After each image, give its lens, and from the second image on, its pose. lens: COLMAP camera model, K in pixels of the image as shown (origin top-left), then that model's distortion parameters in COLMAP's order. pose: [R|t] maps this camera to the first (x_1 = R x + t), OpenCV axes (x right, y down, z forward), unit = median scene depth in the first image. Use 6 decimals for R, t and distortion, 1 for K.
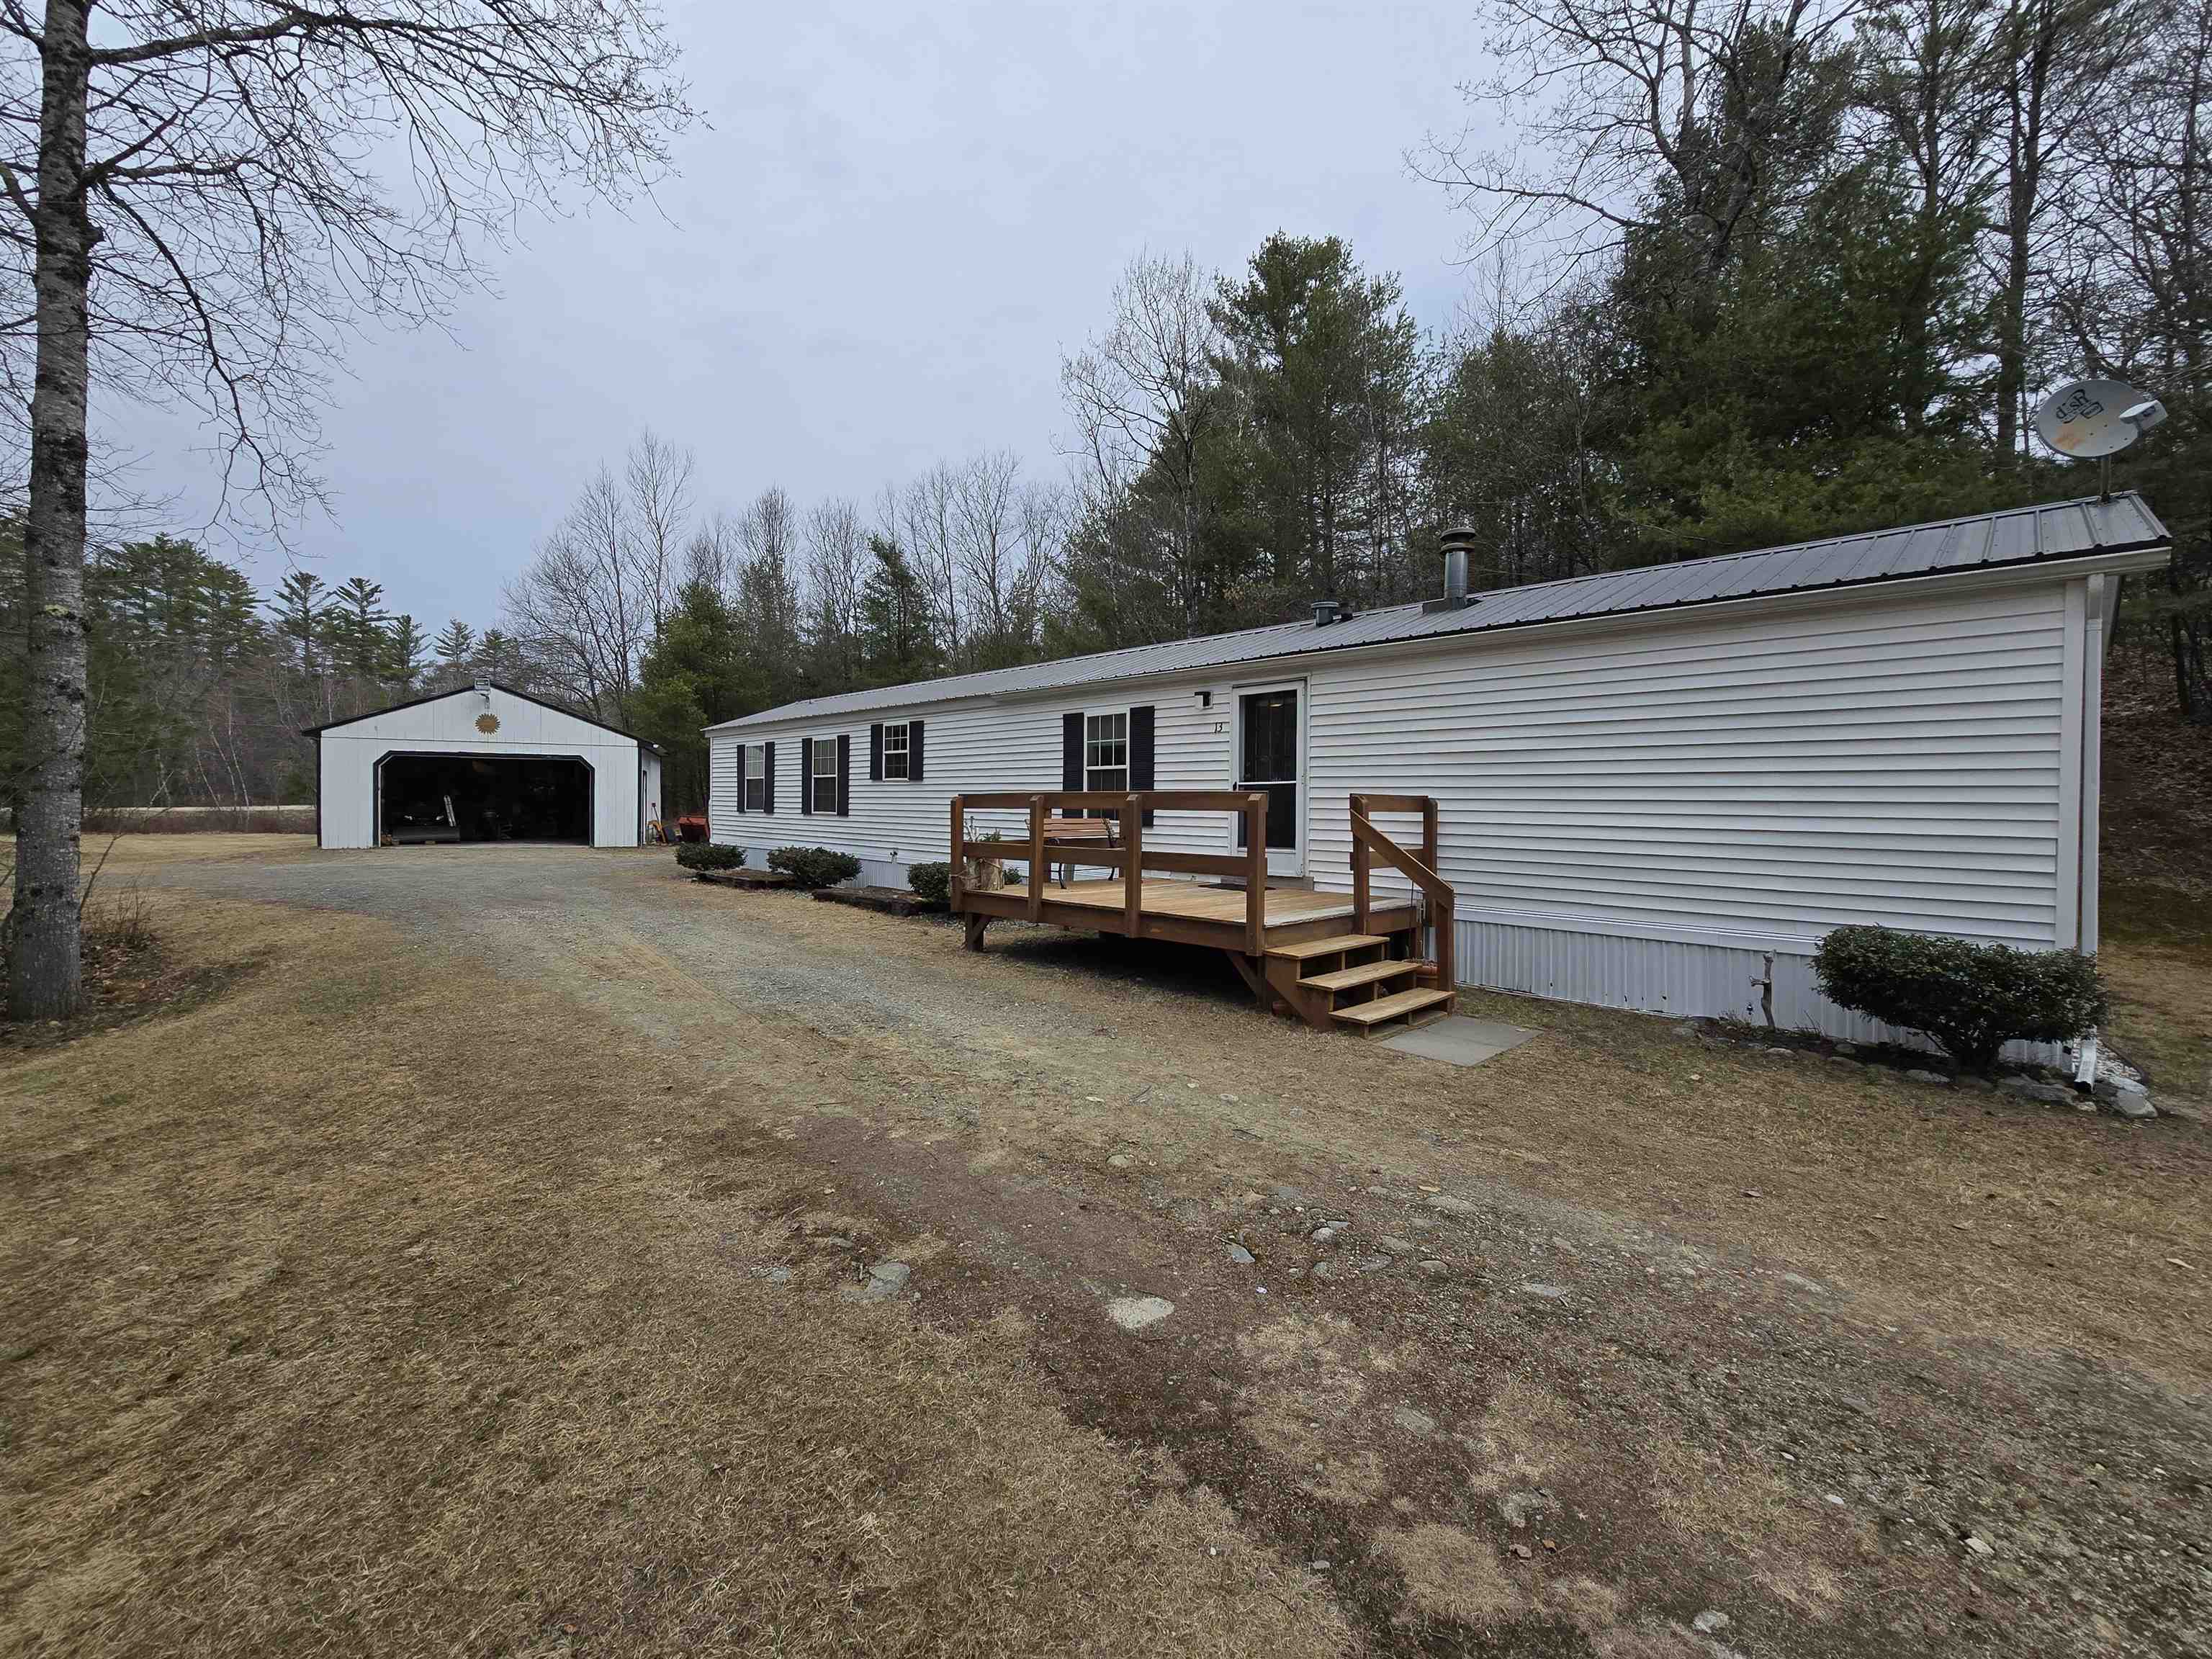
lens RADIAL K [[897.5, 0, 1097.8], [0, 897.5, 819.6], [0, 0, 1]] dist [-0.002532, -0.000558]
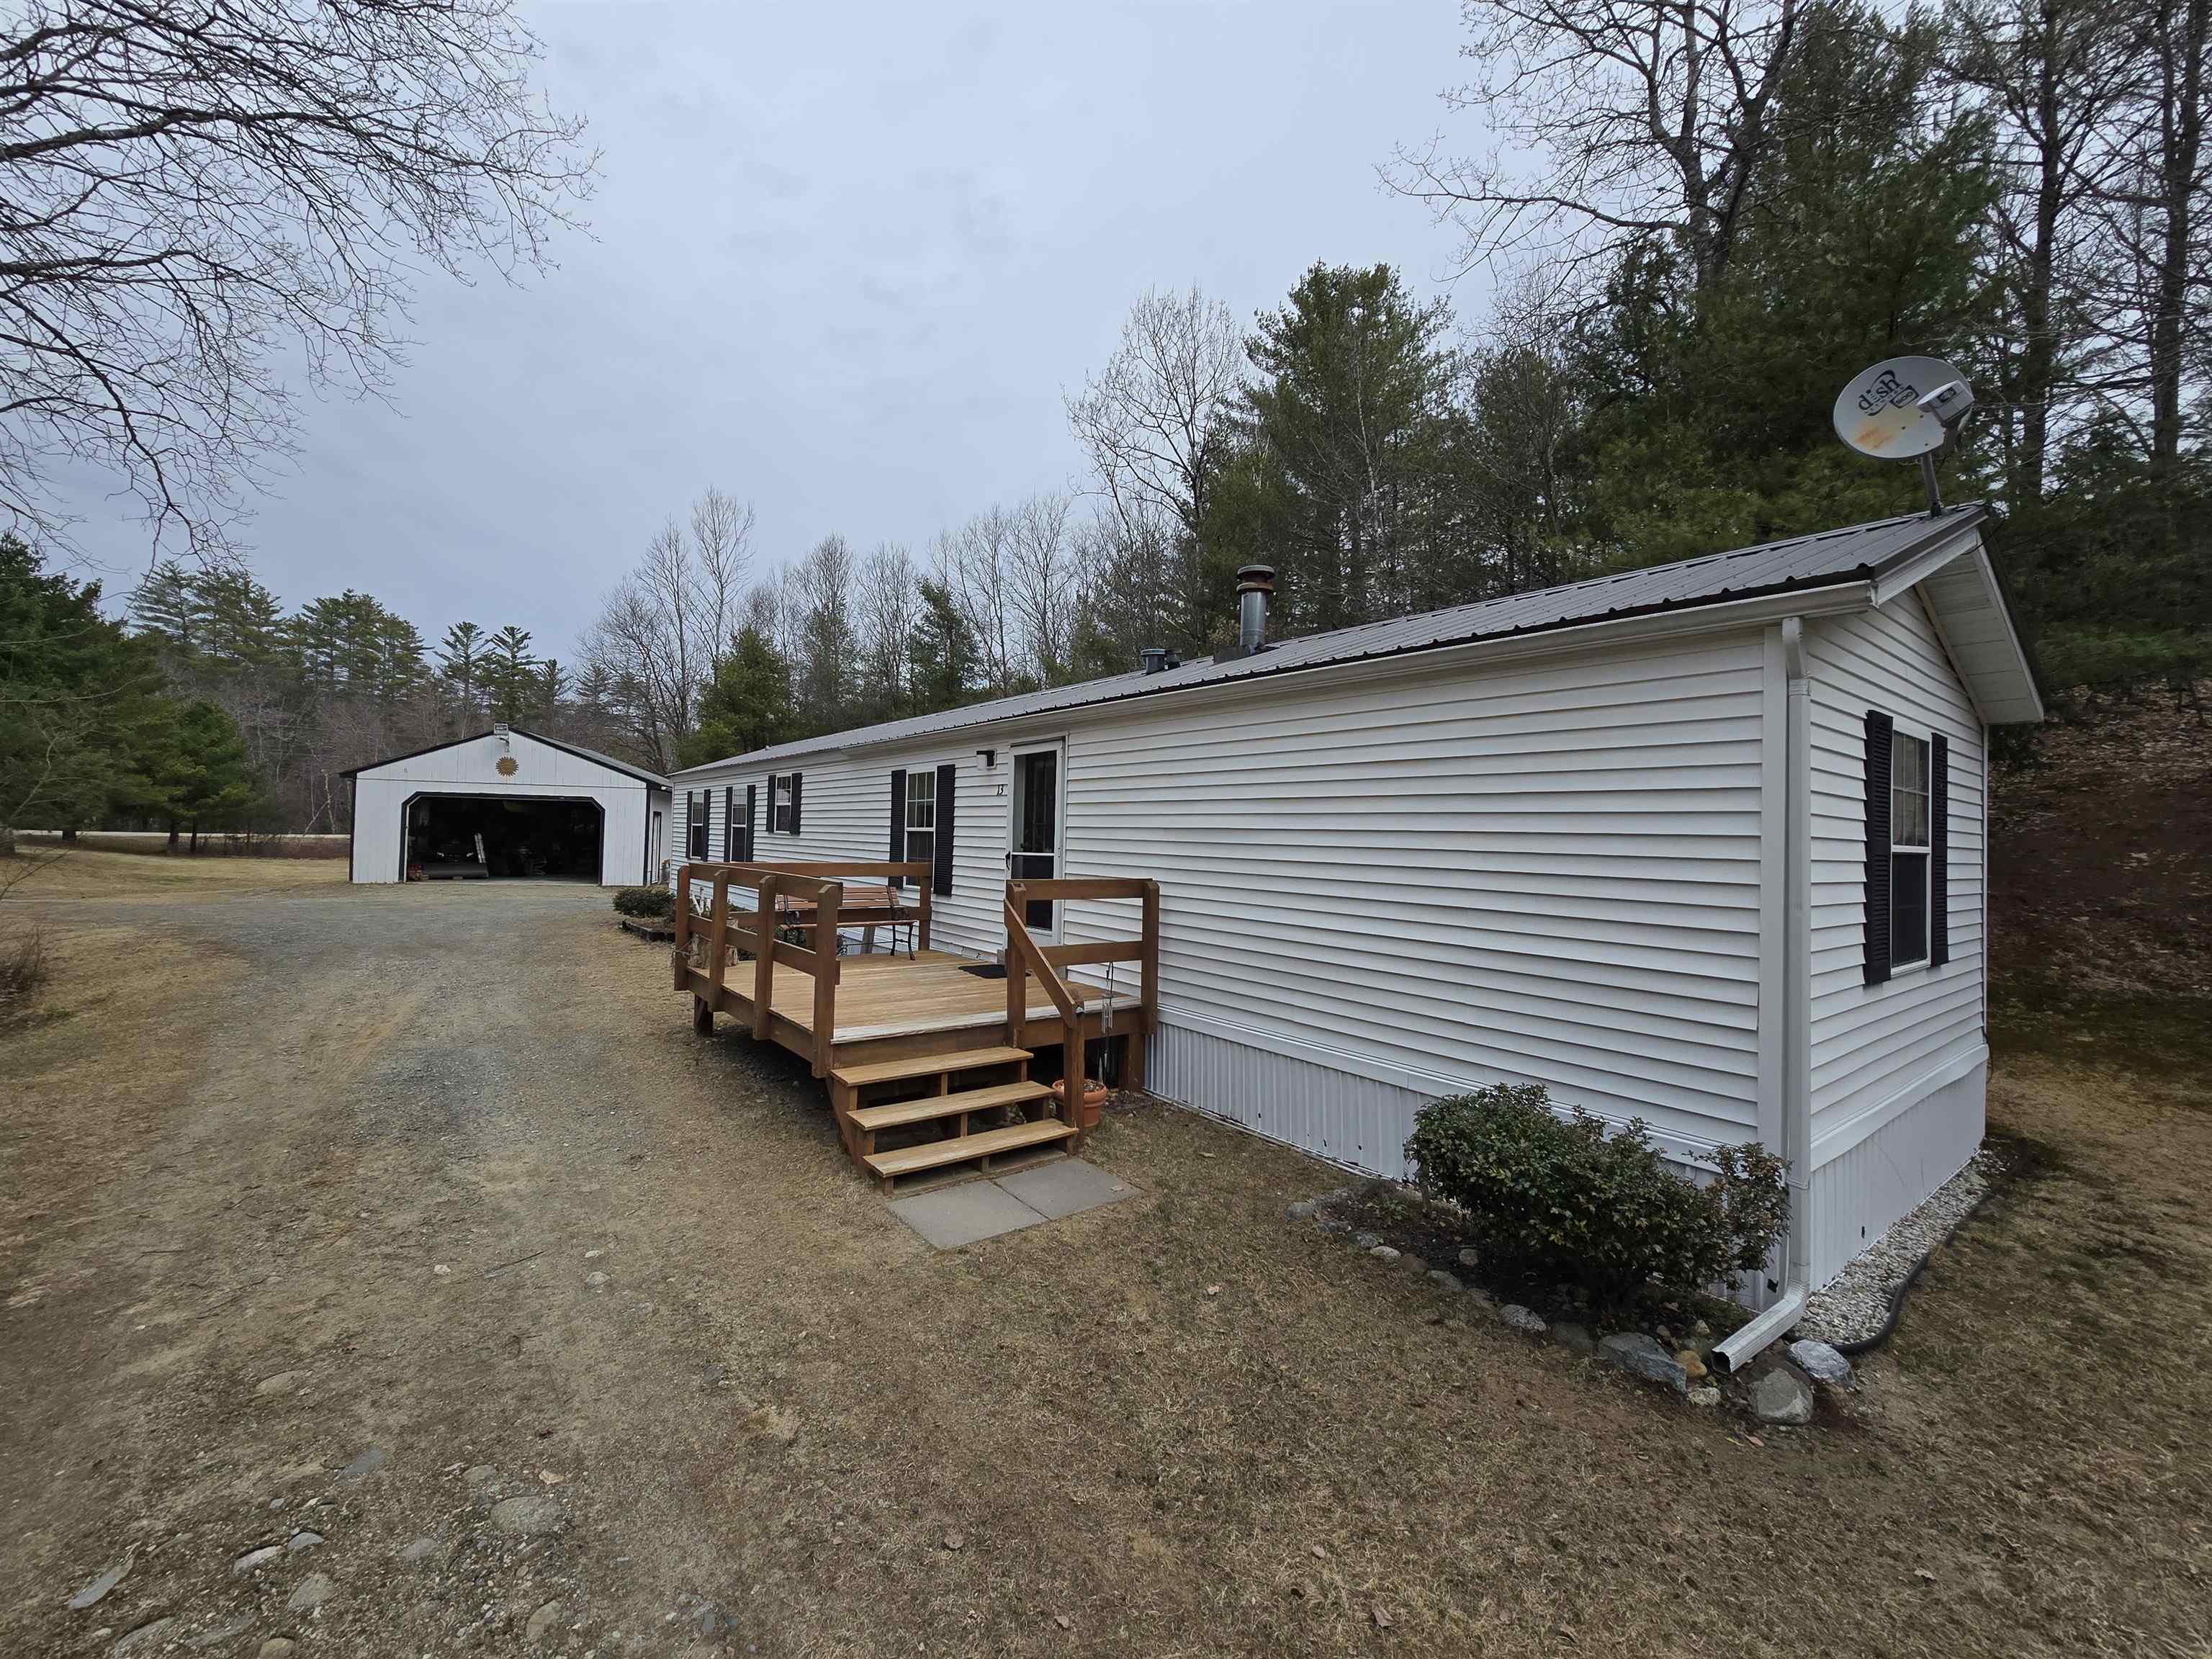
lens RADIAL K [[897.5, 0, 1097.8], [0, 897.5, 819.6], [0, 0, 1]] dist [-0.002532, -0.000558]
pose [[0.992523, 0.011131, -0.121546, 0.141770], [-0.015906, 0.999136, -0.038386, -0.016475], [0.121014, 0.040033, 0.991843, 0.048577]]
